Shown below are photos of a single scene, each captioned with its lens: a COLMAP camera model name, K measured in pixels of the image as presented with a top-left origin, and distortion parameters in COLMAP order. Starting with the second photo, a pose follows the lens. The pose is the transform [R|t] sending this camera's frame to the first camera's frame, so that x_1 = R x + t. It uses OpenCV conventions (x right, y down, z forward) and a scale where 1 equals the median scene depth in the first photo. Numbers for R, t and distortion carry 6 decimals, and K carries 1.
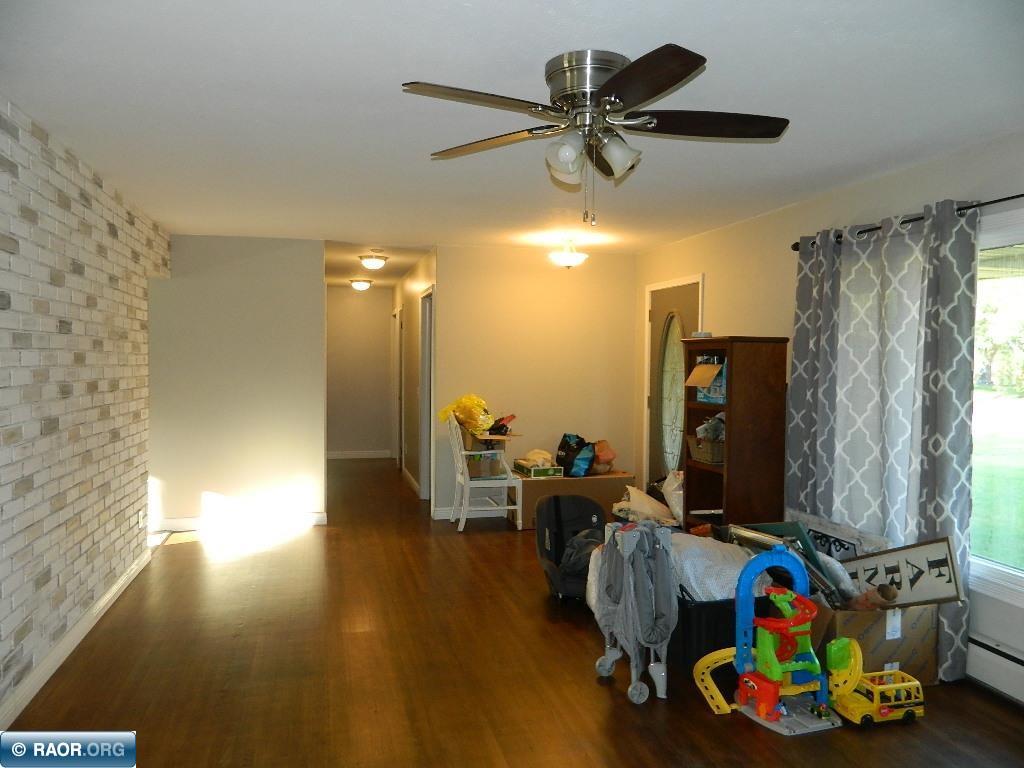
lens RADIAL K [[751.0, 0, 509.7], [0, 751.0, 384.0], [0, 0, 1]] dist [0.009177, 0.001896]
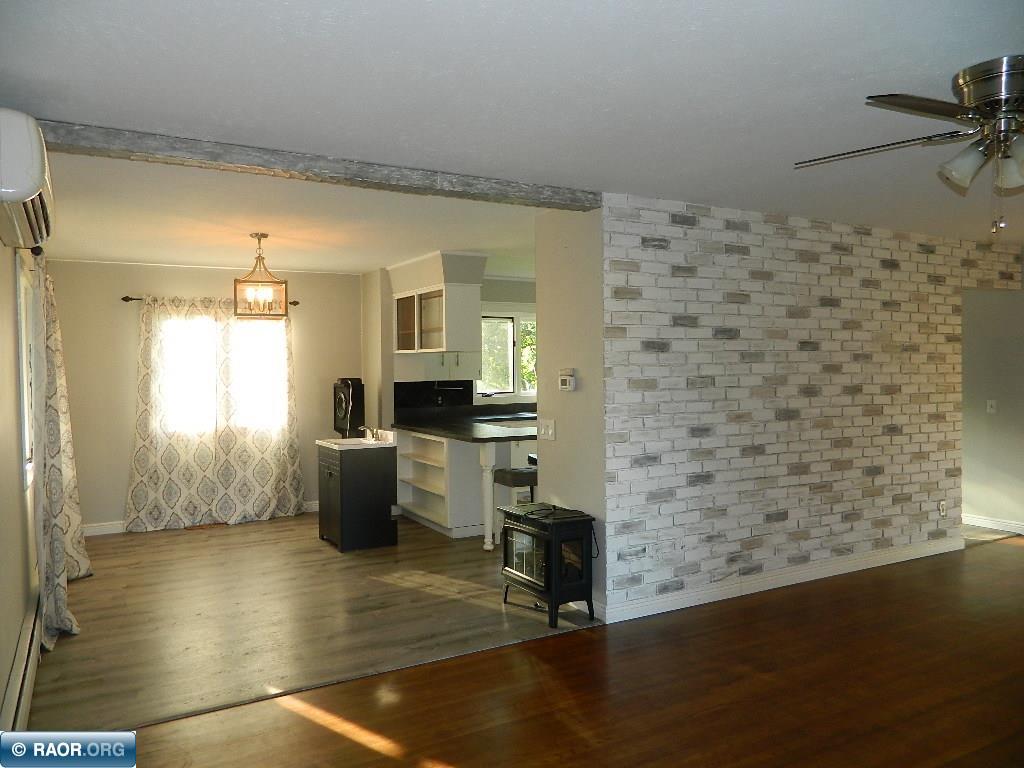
lens RADIAL K [[751.0, 0, 509.9], [0, 751.0, 382.9], [0, 0, 1]] dist [0.009177, 0.001896]
pose [[0.277083, 0.013168, -0.960756, 0.691692], [-0.026342, 0.999634, 0.006104, -0.000380], [0.960485, 0.023617, 0.277329, 0.079371]]
